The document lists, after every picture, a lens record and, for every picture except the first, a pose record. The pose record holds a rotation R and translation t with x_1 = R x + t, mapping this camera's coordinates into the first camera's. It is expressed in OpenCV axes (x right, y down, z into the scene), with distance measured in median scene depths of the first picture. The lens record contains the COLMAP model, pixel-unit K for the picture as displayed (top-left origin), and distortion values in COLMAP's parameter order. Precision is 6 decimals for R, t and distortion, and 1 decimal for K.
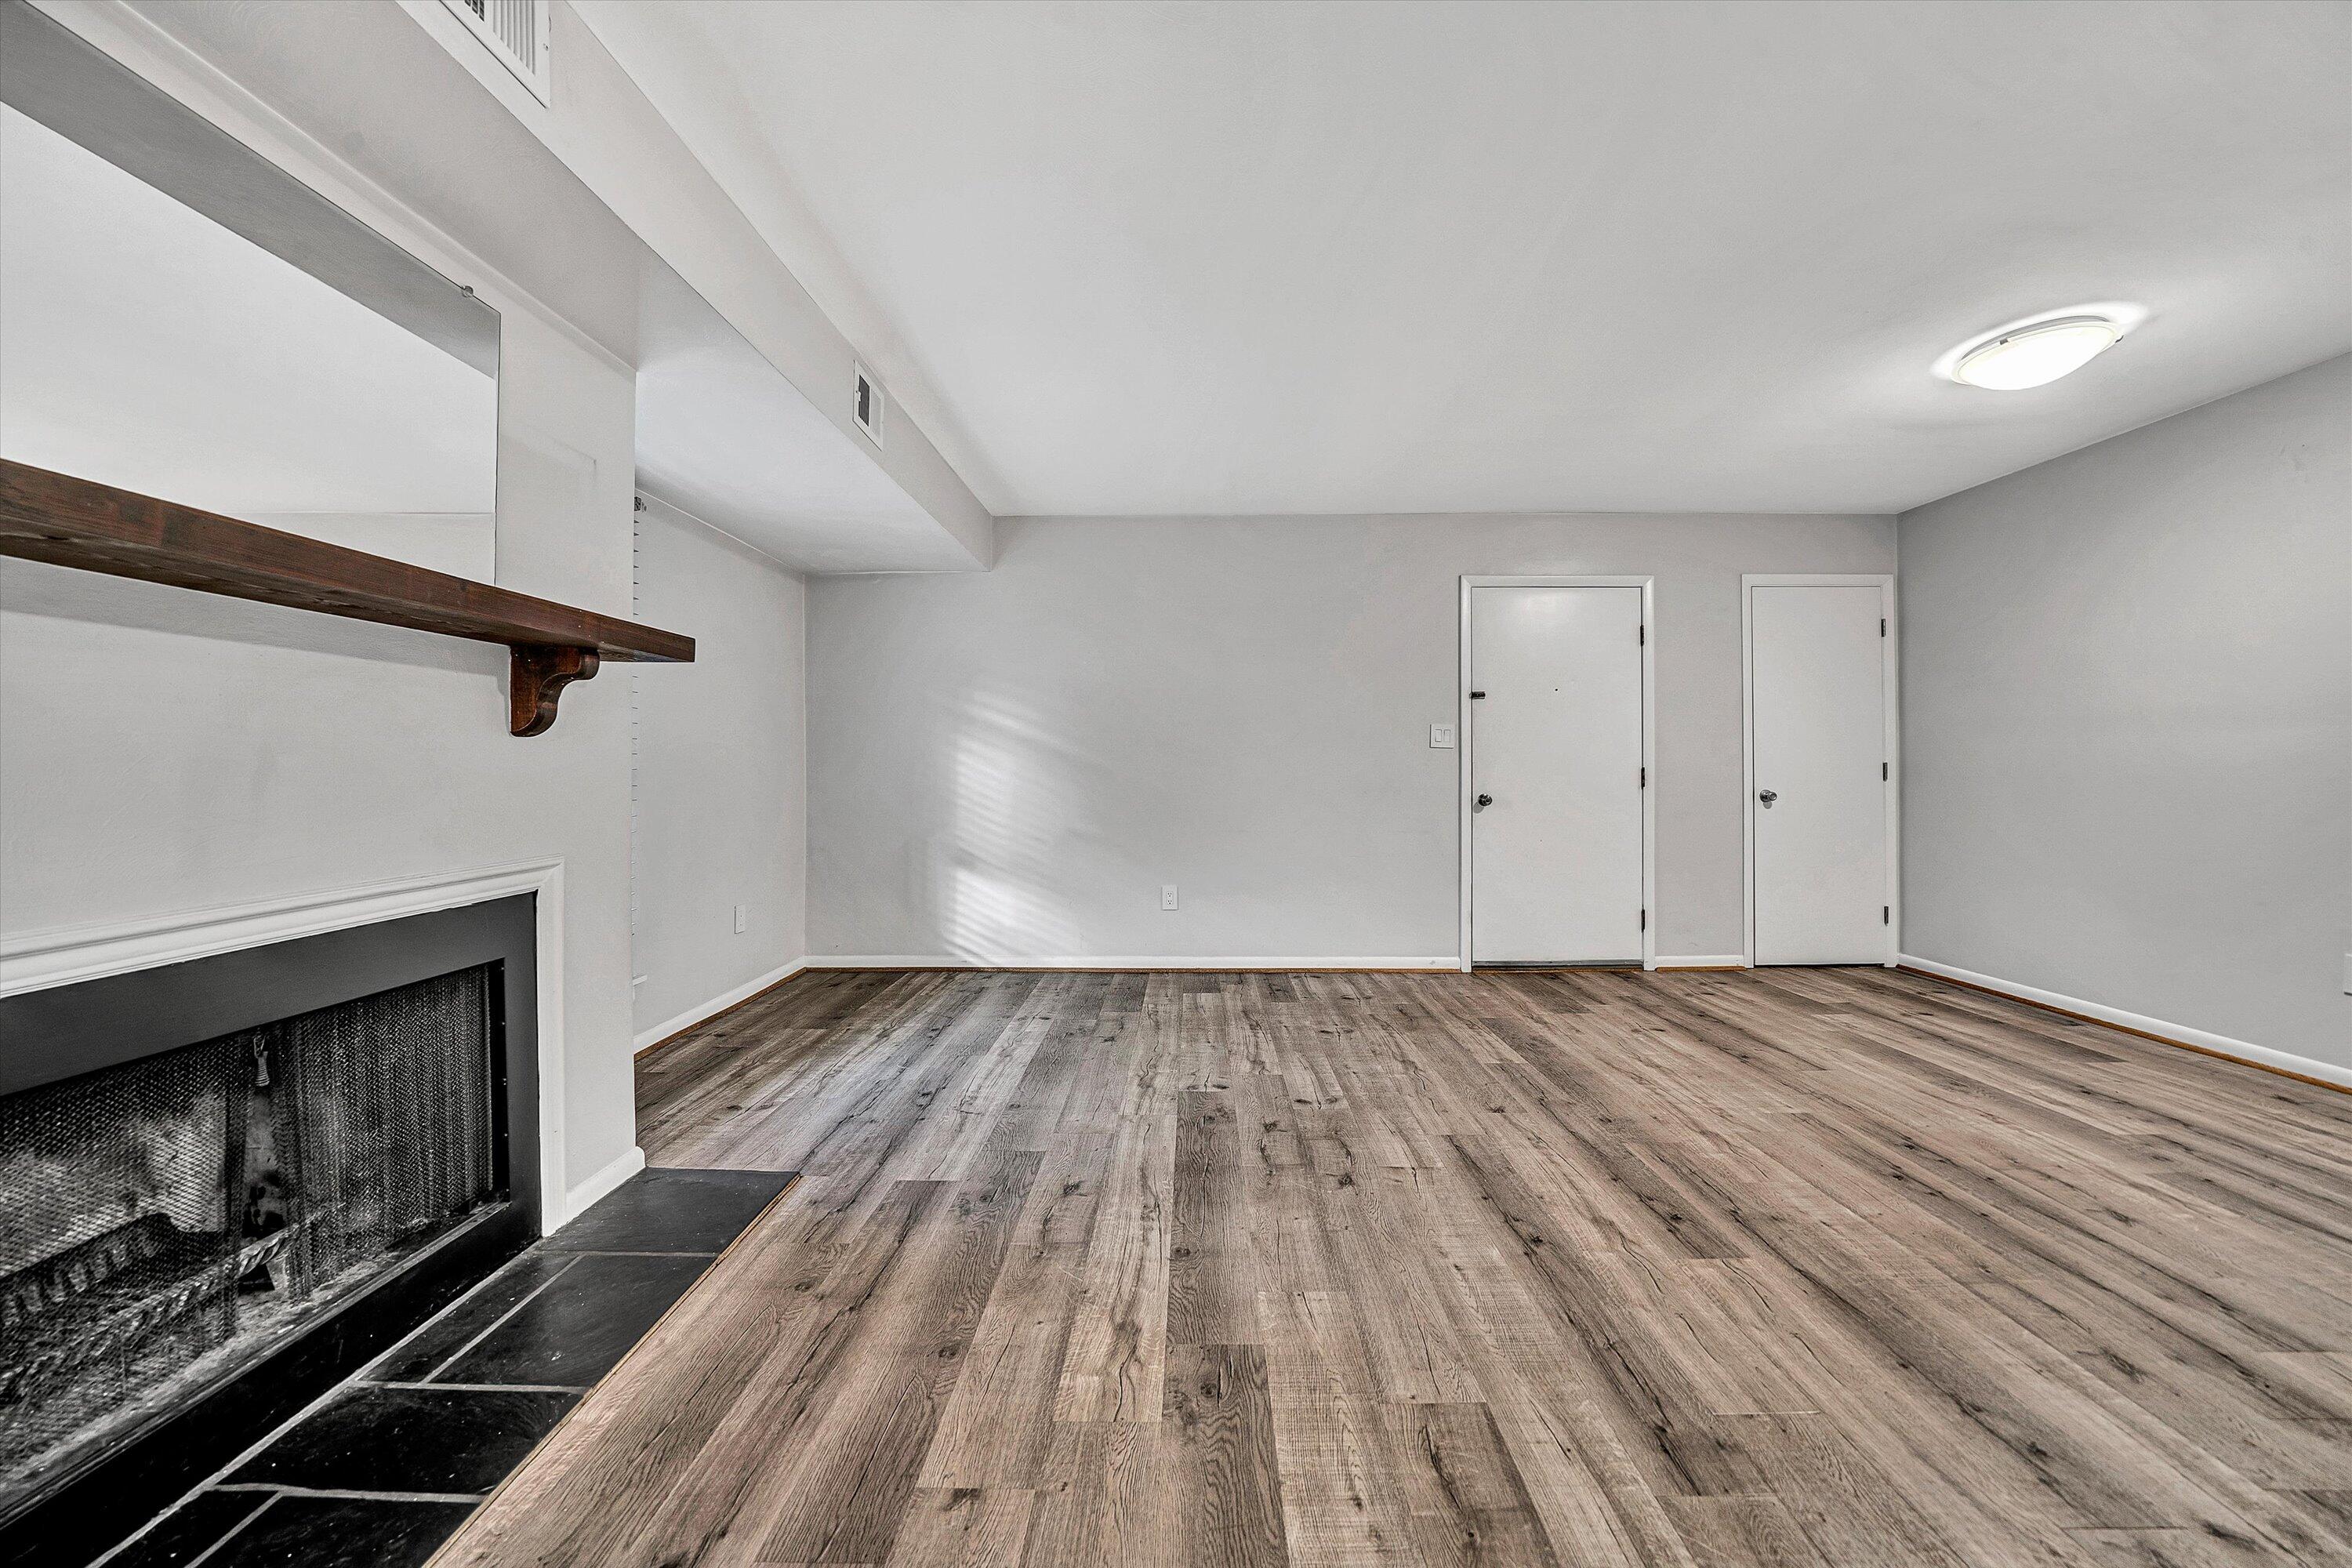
lens RADIAL K [[824.7, 0, 1186.3], [0, 824.7, 768.0], [0, 0, 1]] dist [-0.024725, 0.002282]
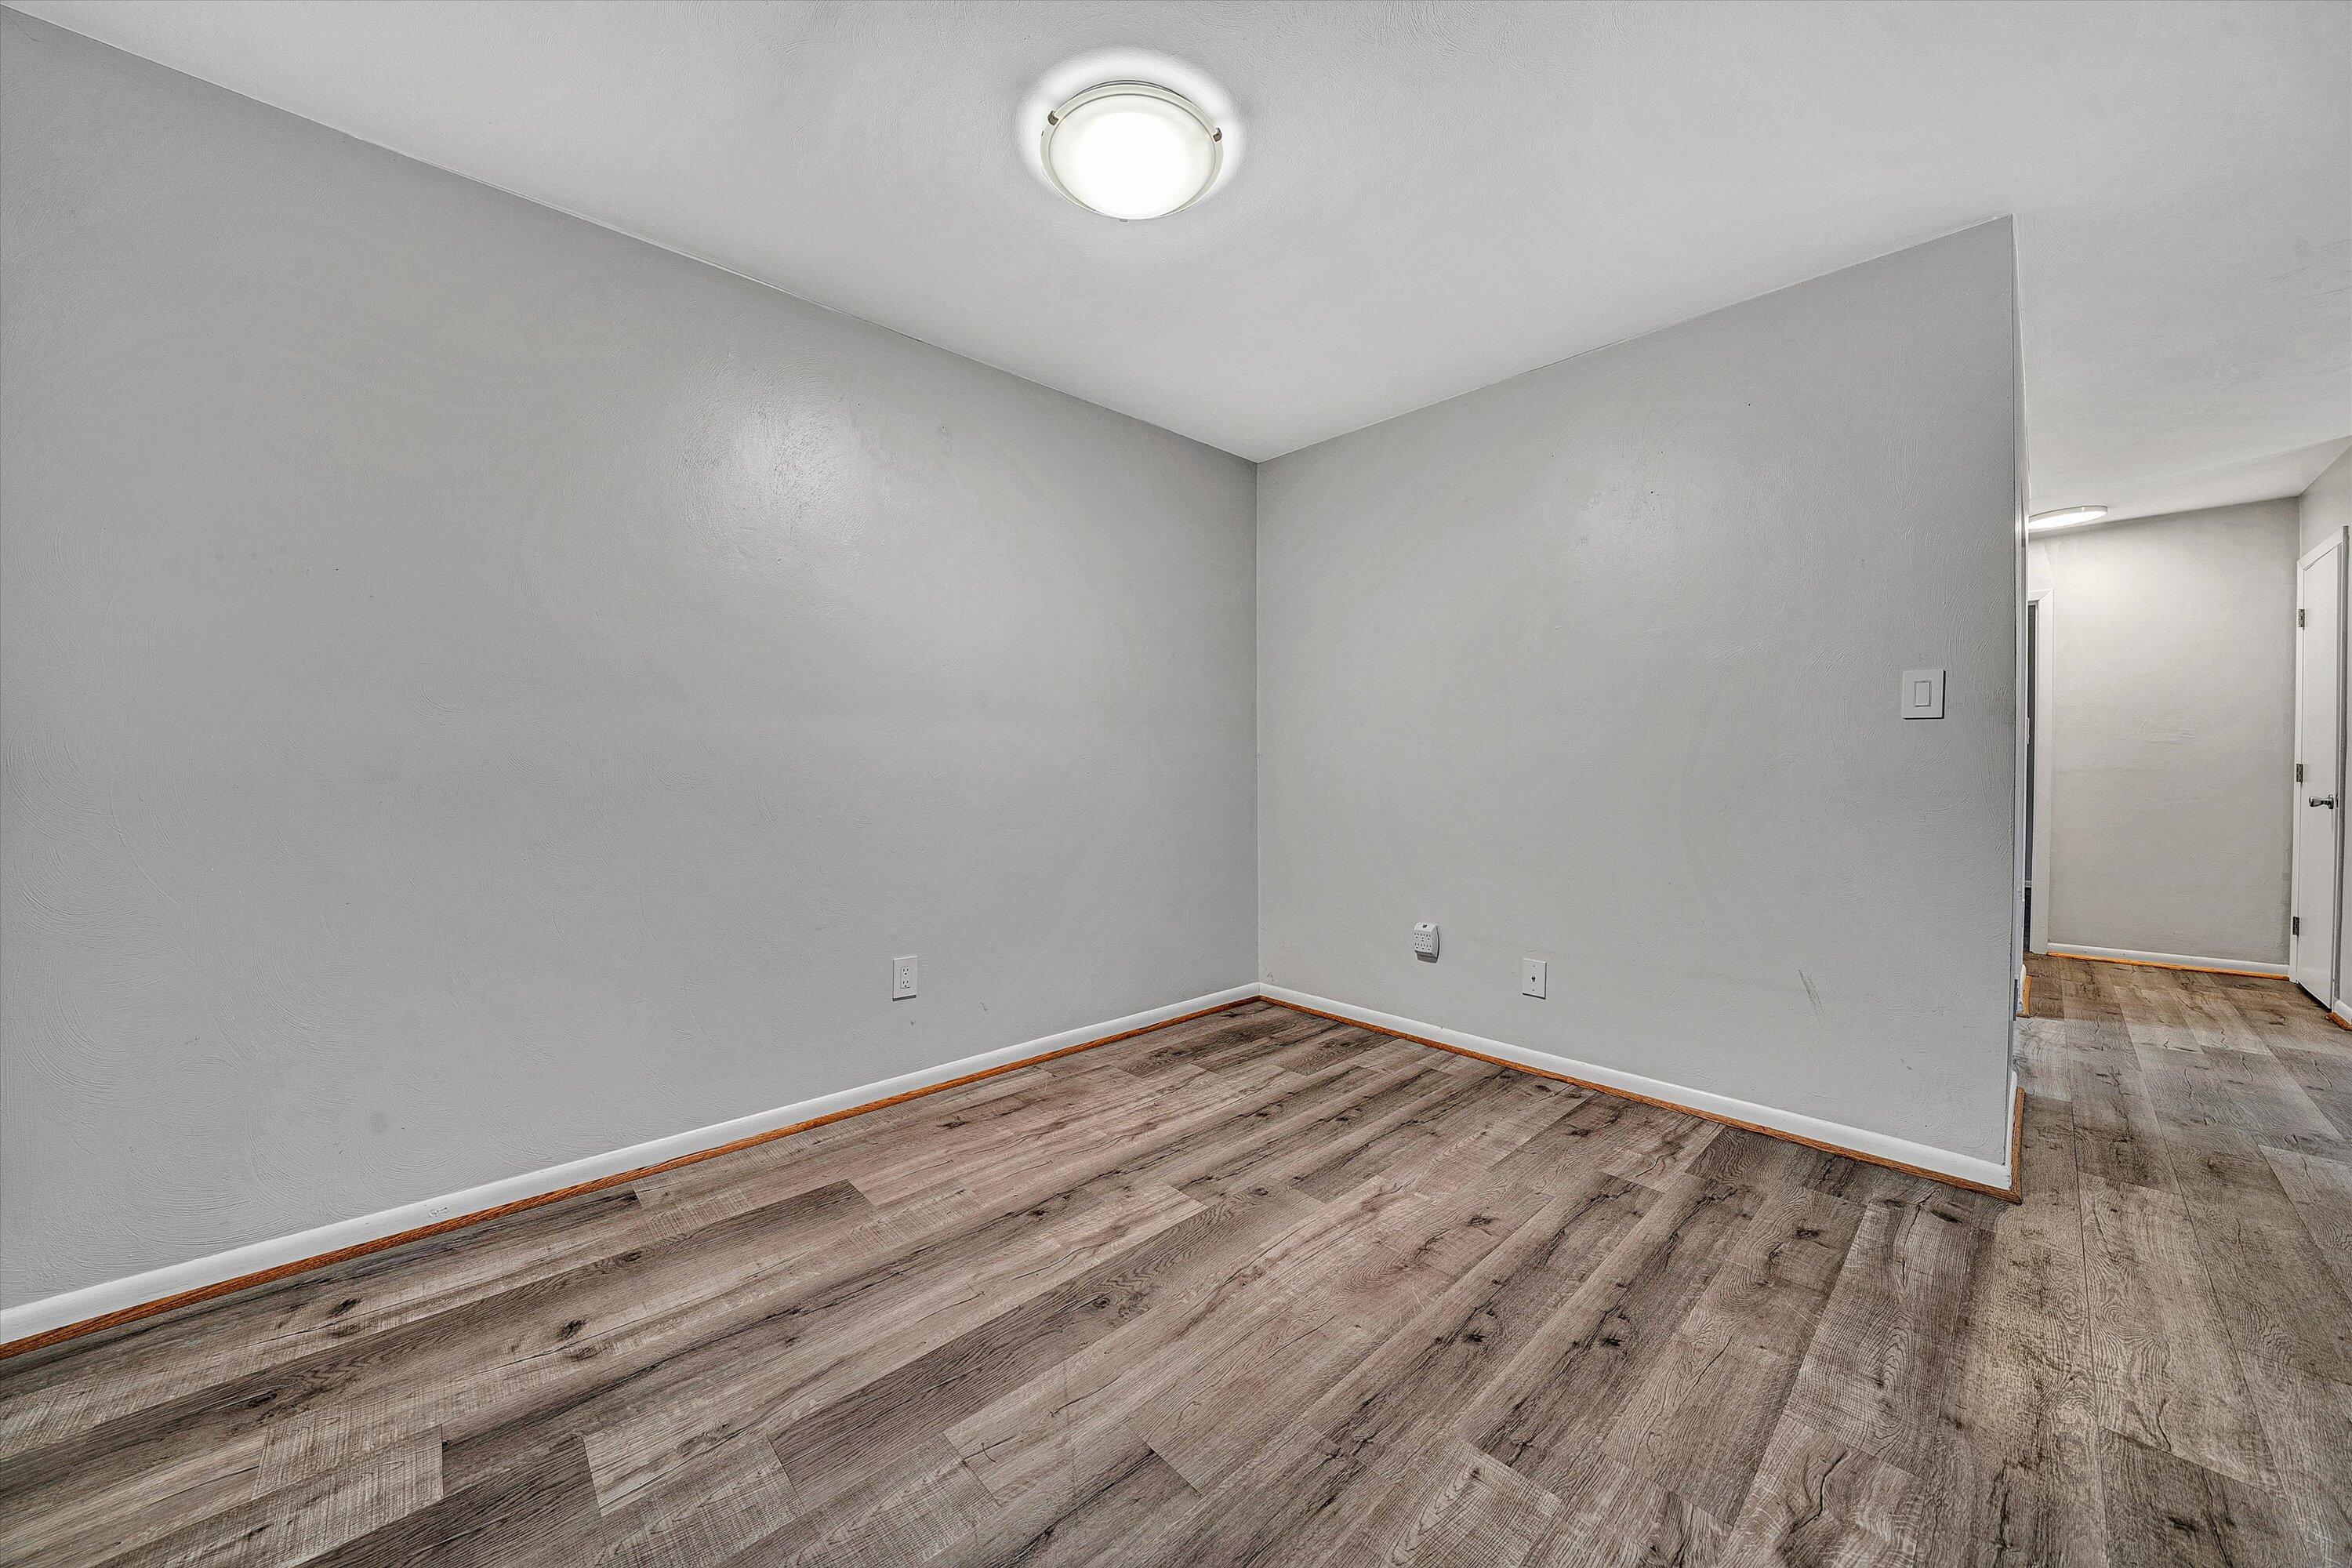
lens RADIAL K [[825.5, 0, 1168.0], [0, 825.5, 790.6], [0, 0, 1]] dist [-0.021483, 0.000478]
pose [[-0.687832, -0.024464, 0.725457, 0.658743], [-0.002452, 0.999505, 0.031380, 0.003763], [-0.725866, 0.019806, -0.687551, 1.792249]]
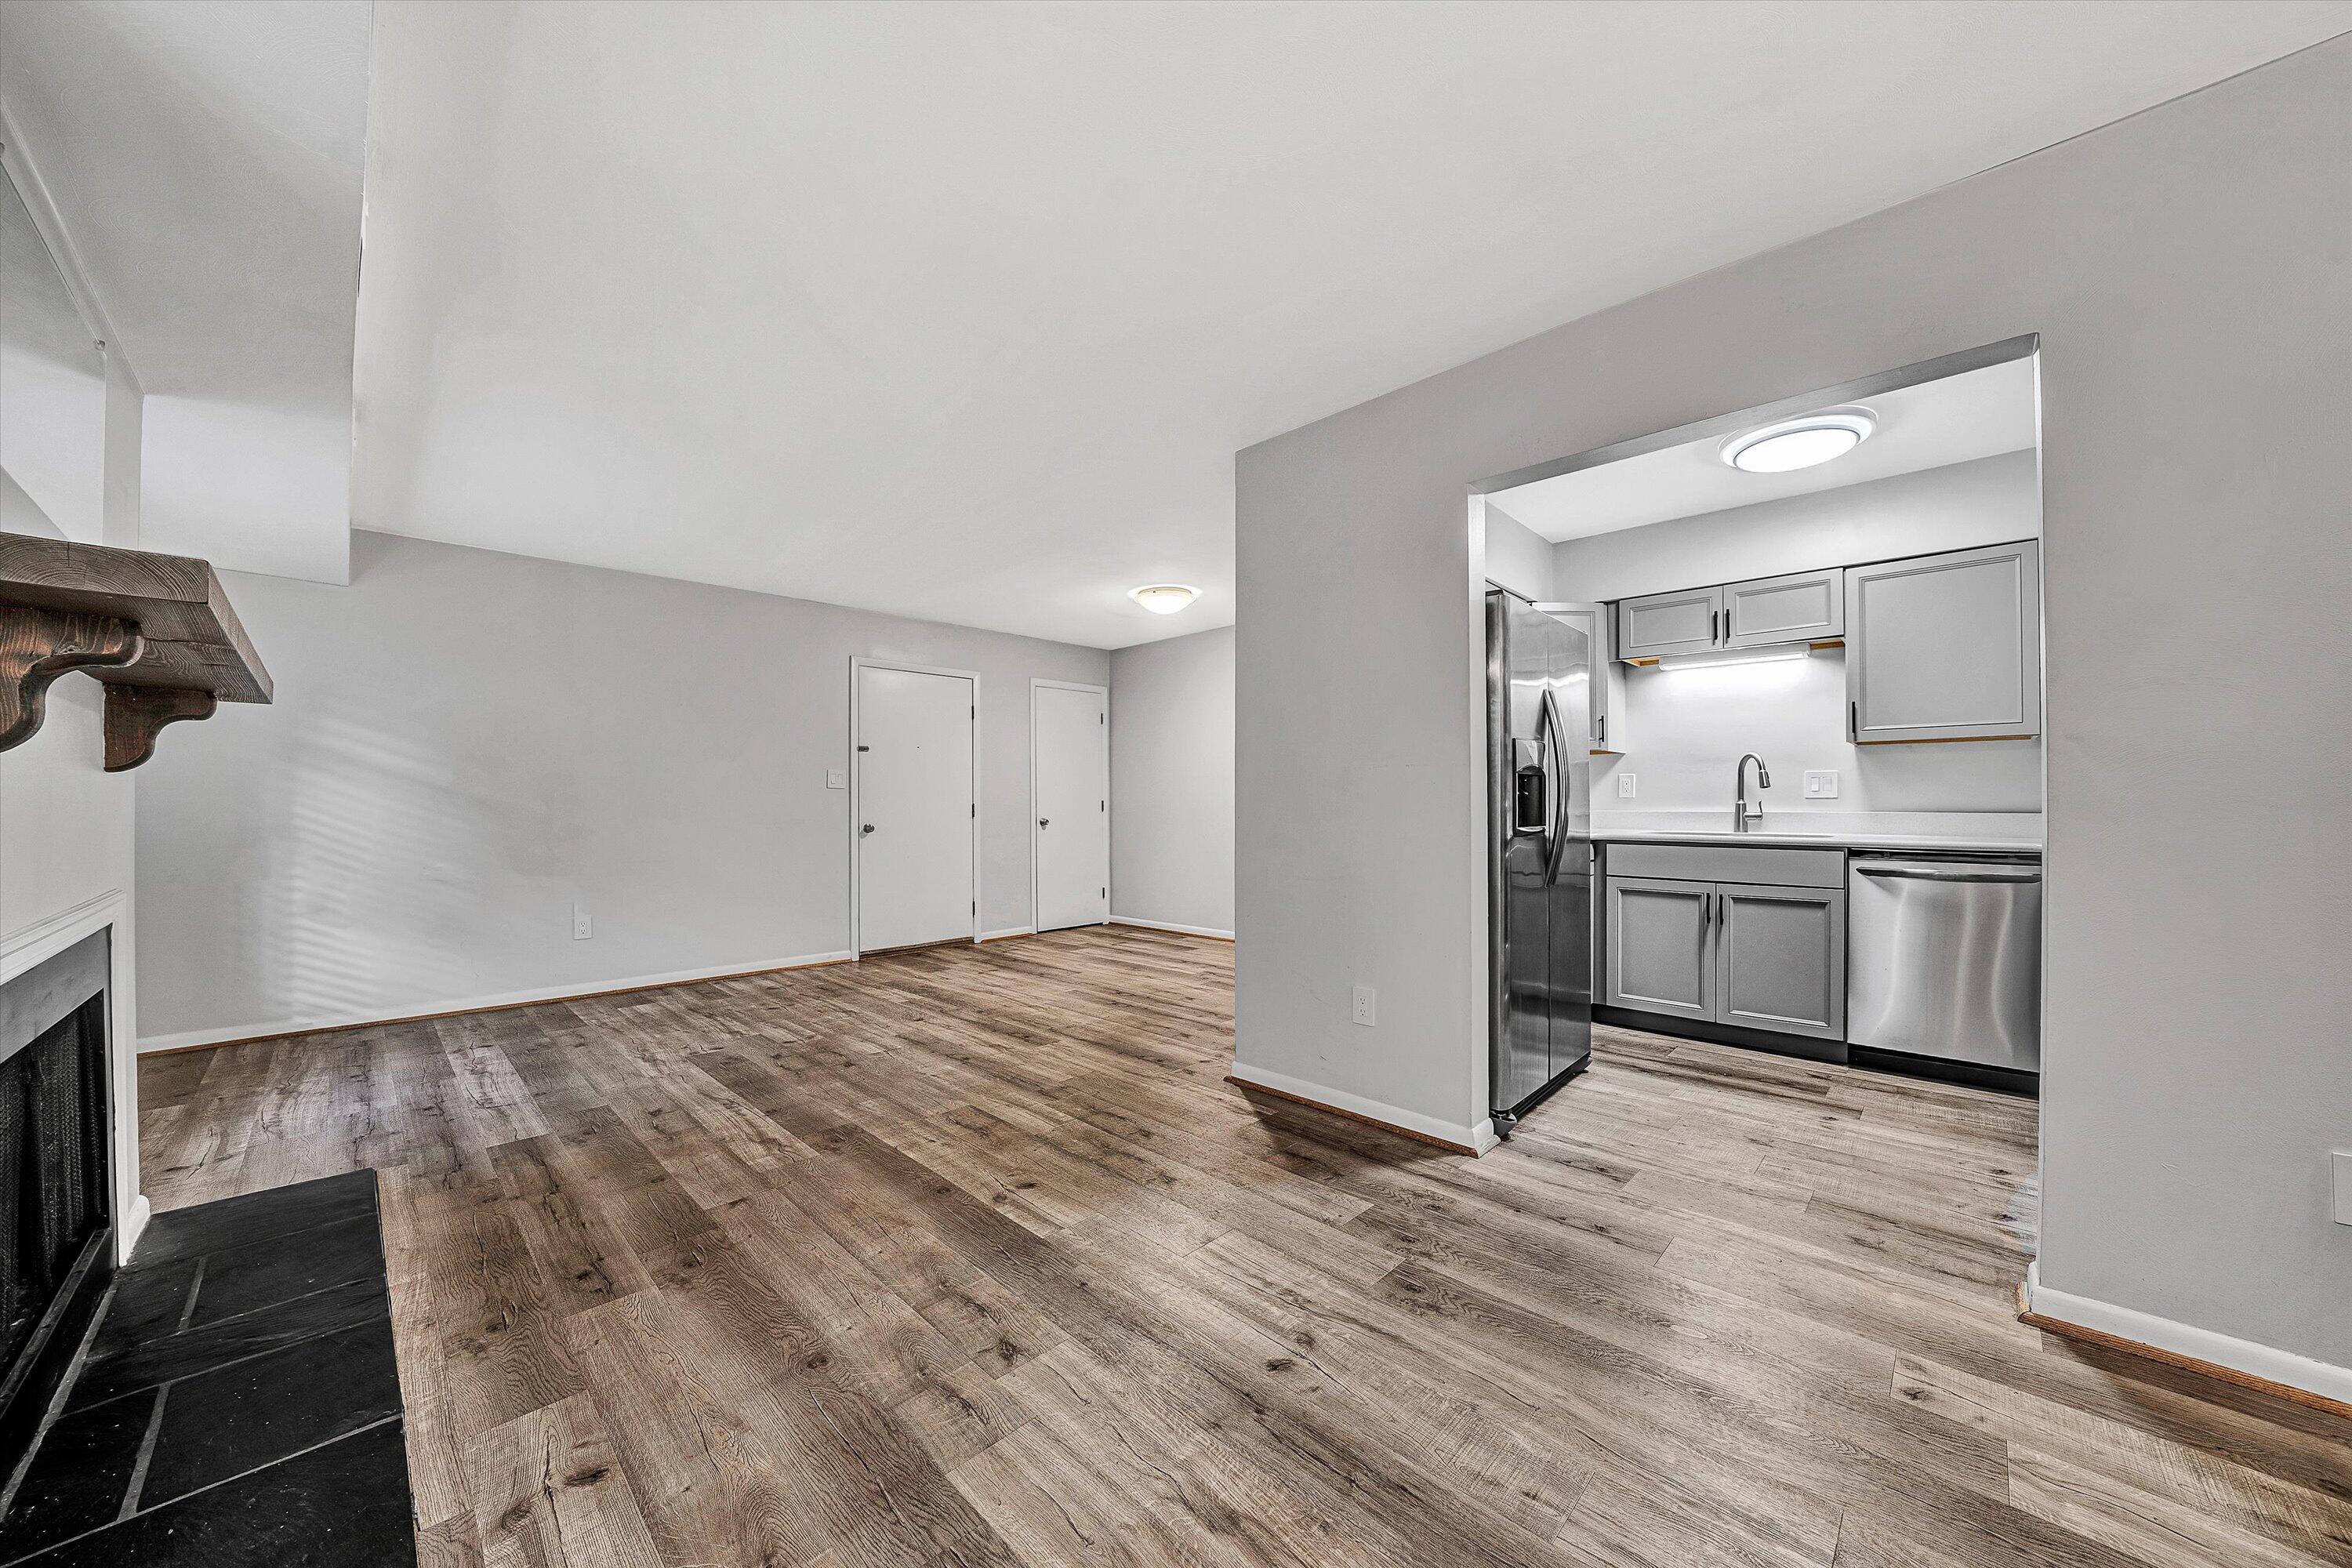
lens RADIAL K [[825.5, 0, 1168.0], [0, 825.5, 790.6], [0, 0, 1]] dist [-0.021483, 0.000478]
pose [[0.697105, 0.010223, 0.716896, -0.529889], [0.002673, 0.999854, -0.016857, 0.004806], [-0.716964, 0.013668, 0.696976, -0.566394]]
